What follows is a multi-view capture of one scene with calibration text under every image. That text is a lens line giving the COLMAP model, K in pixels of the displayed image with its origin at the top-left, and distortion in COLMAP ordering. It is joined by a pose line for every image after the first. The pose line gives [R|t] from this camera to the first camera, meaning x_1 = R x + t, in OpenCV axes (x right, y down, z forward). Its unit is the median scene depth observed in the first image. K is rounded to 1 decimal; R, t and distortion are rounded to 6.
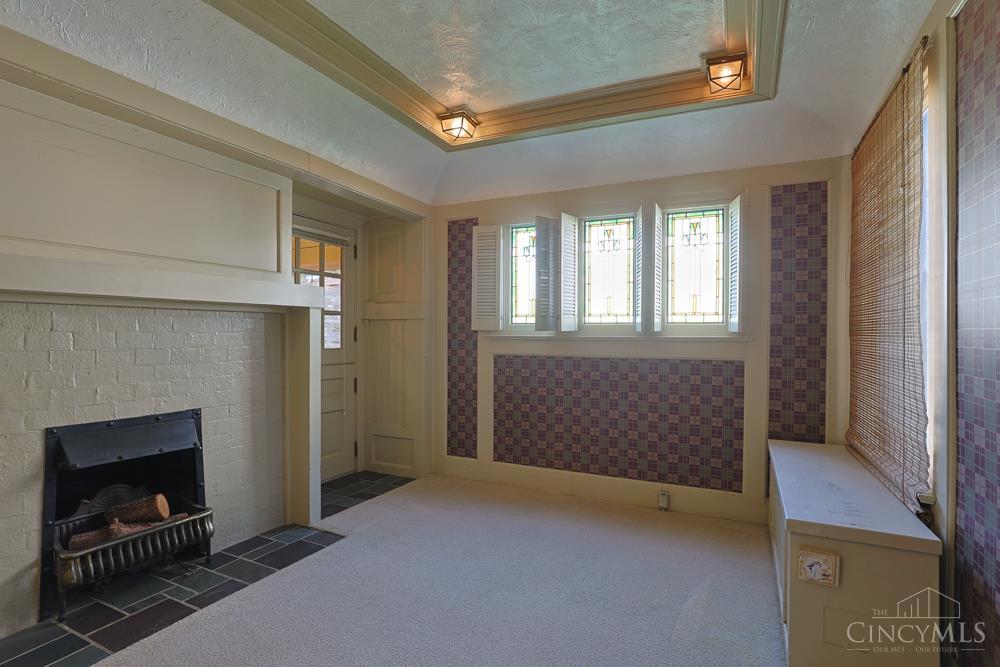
lens RADIAL K [[485.8, 0, 500.0], [0, 485.8, 333.5], [0, 0, 1]] dist [-0.060722, 0.022084]
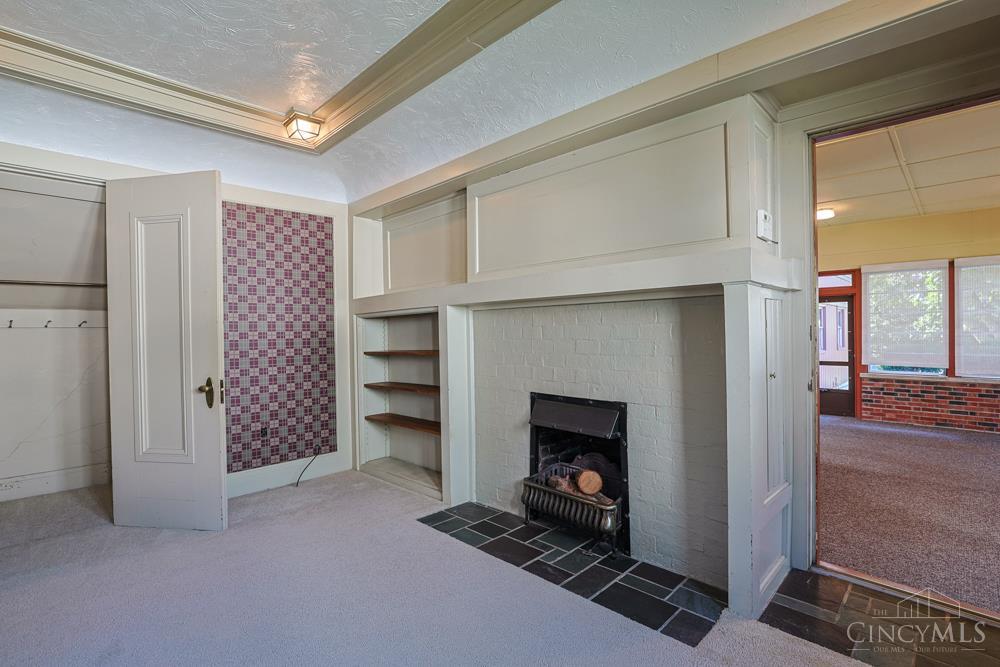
lens RADIAL K [[485.3, 0, 500.0], [0, 485.3, 333.5], [0, 0, 1]] dist [-0.048638, 0.021661]
pose [[-0.324571, 0.010985, -0.945797, 0.317498], [0.016346, 0.999848, 0.006004, 0.004908], [0.945720, -0.013511, -0.324702, 0.885453]]
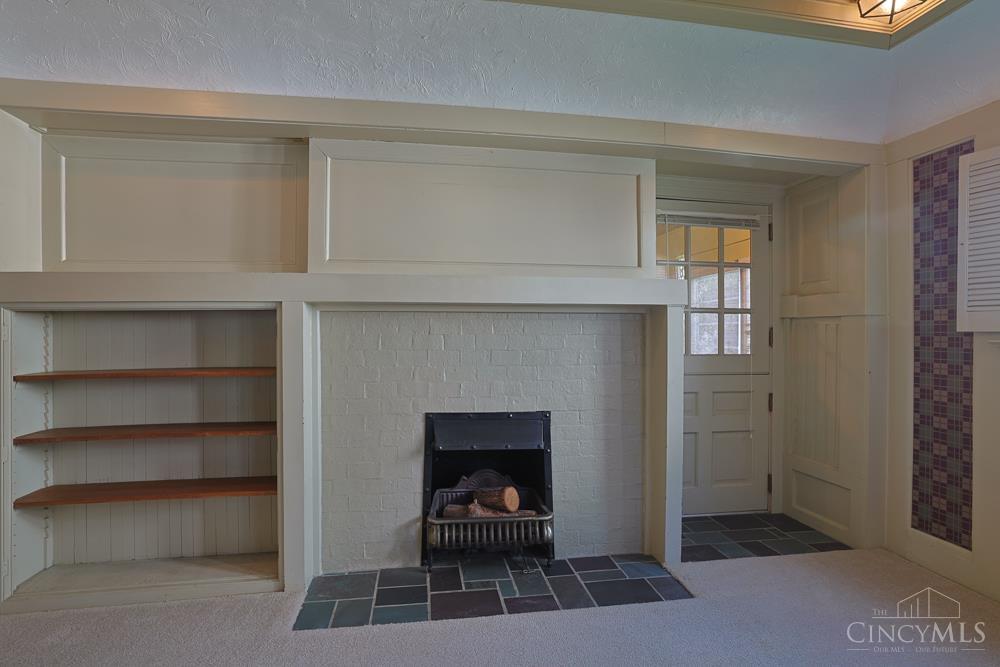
lens RADIAL K [[485.3, 0, 500.0], [0, 485.3, 333.5], [0, 0, 1]] dist [-0.048638, 0.021661]
pose [[0.574180, -0.000493, -0.818729, 0.120322], [-0.001732, 0.999997, -0.001816, -0.003180], [0.818727, 0.002461, 0.574177, 0.267510]]
